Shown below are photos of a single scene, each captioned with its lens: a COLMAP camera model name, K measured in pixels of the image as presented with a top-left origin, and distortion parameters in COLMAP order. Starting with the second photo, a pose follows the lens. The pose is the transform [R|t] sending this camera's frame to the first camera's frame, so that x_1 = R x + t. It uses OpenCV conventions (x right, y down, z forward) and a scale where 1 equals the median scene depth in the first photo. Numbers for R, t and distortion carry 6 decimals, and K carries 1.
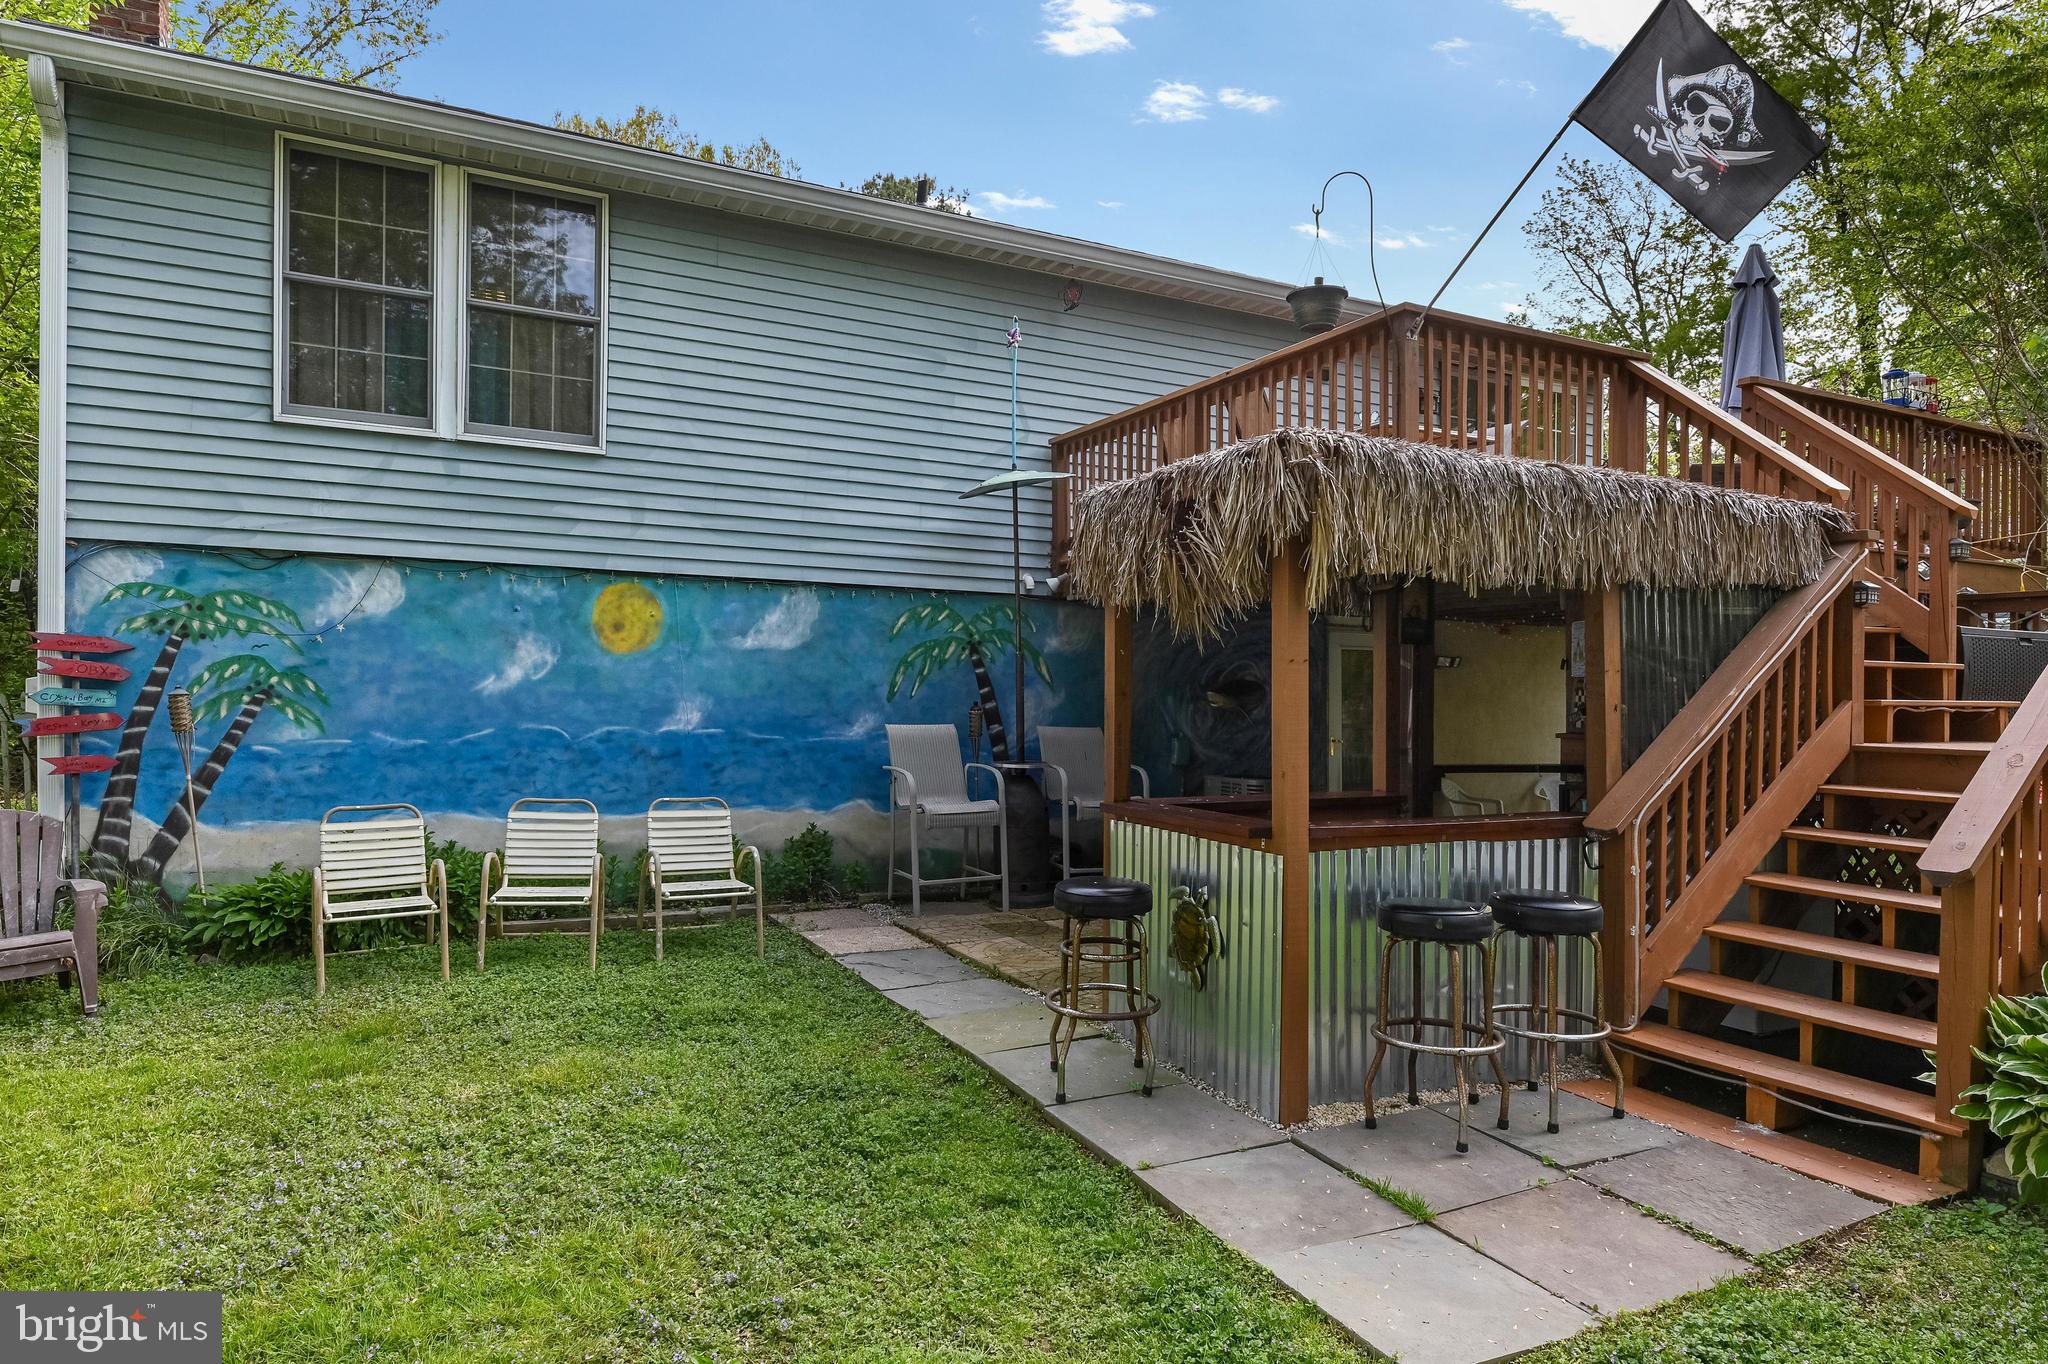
lens RADIAL K [[1243.1, 0, 1026.2], [0, 1243.1, 691.7], [0, 0, 1]] dist [0.000718, 0.000293]
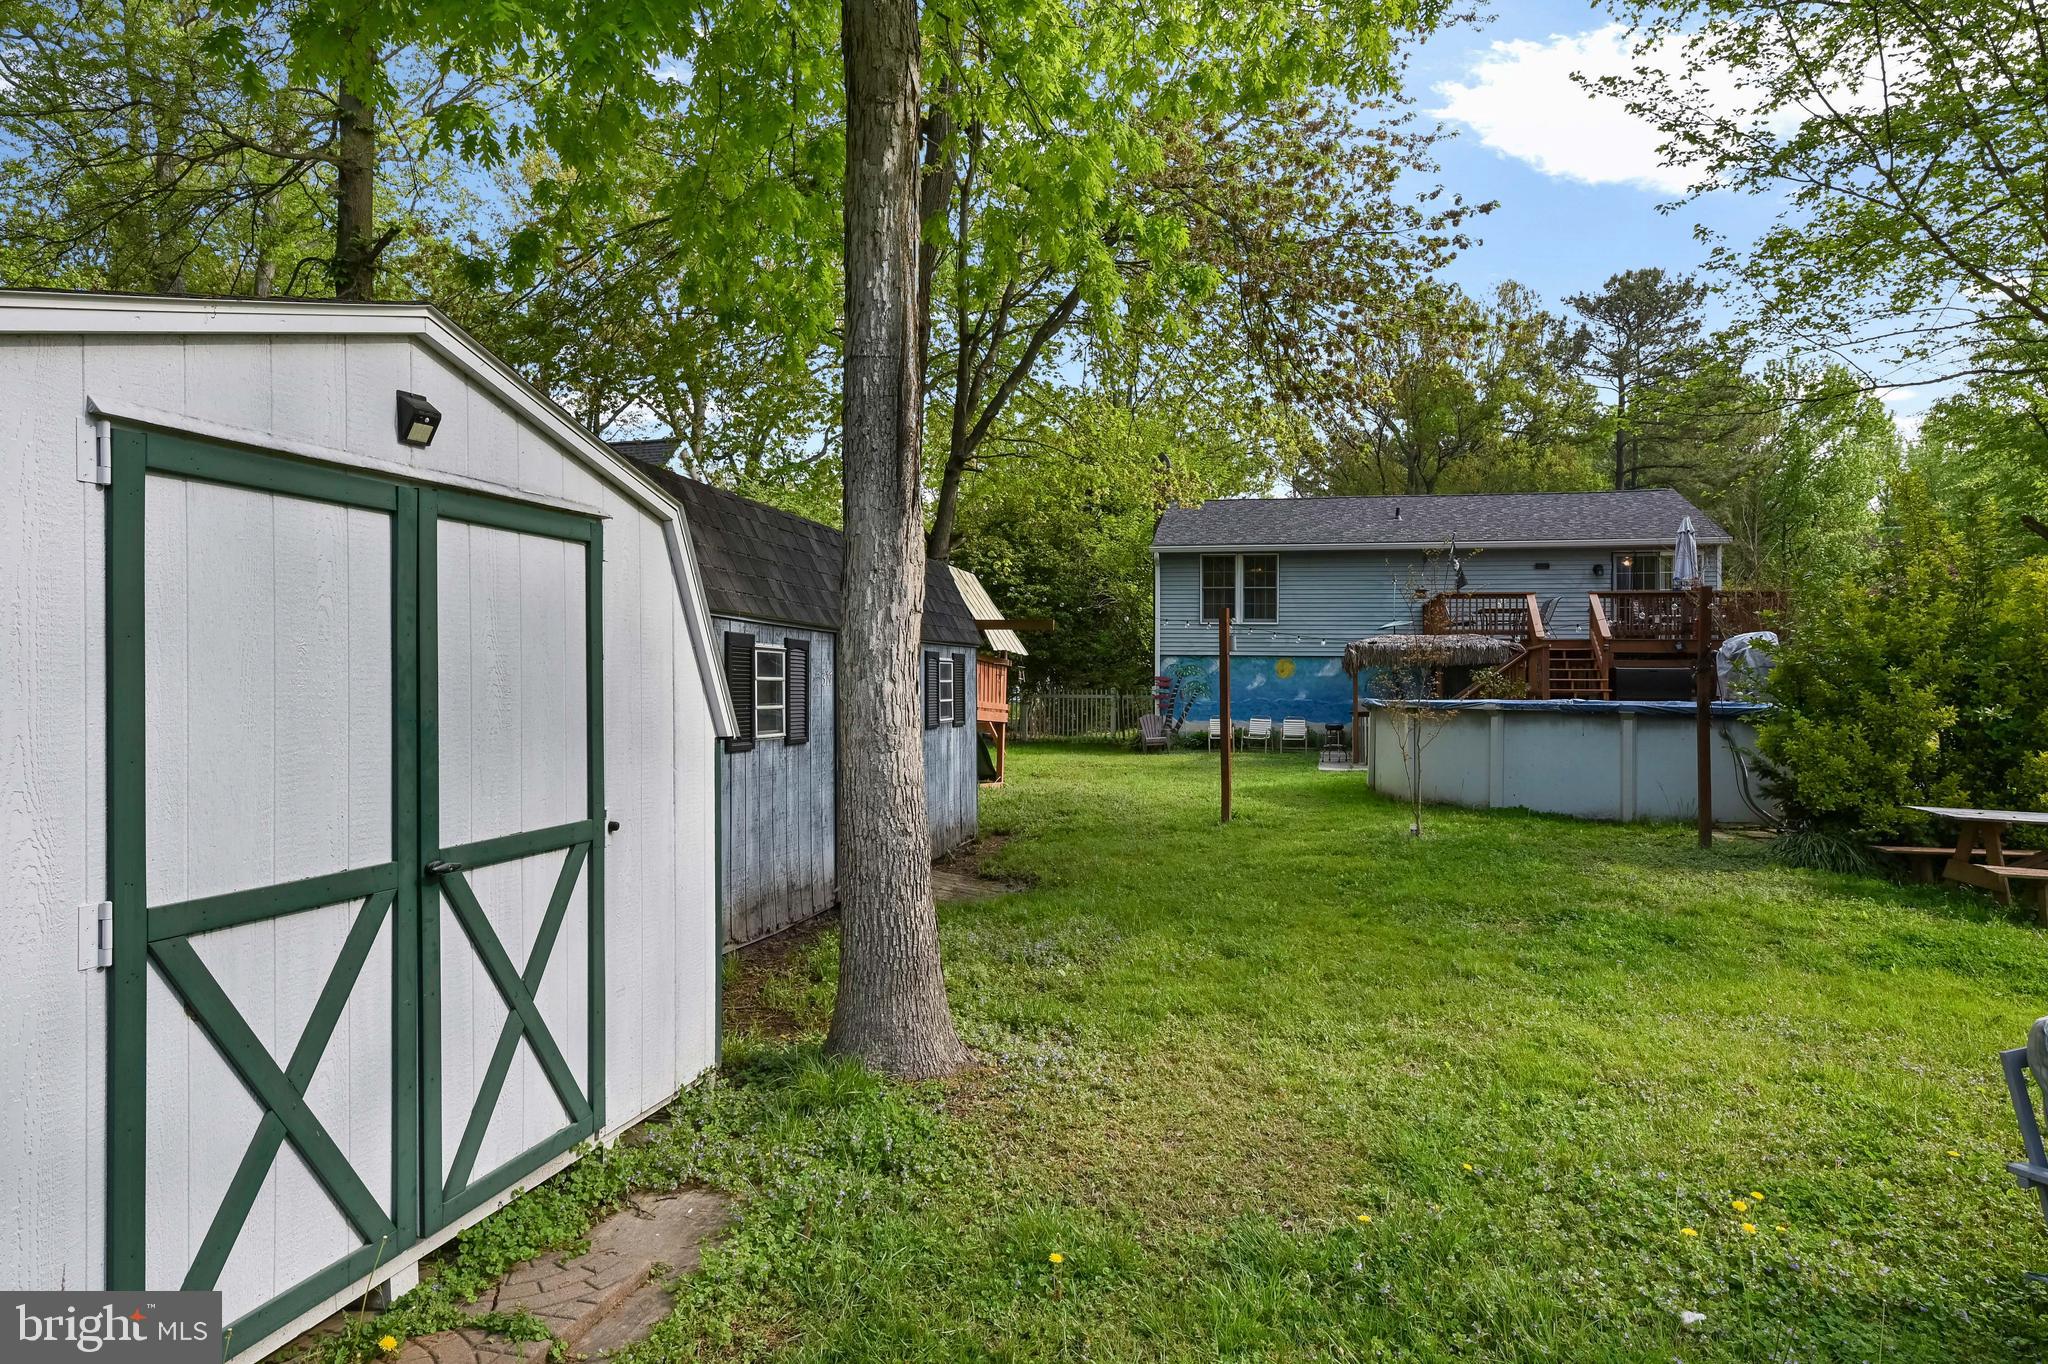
lens RADIAL K [[1243.1, 0, 1025.8], [0, 1243.1, 682.6], [0, 0, 1]] dist [0.000718, 0.000293]
pose [[0.773546, -0.004020, -0.633727, 1.537190], [0.003611, 0.999992, -0.001936, -0.015347], [0.633730, -0.000791, 0.773554, -2.519506]]
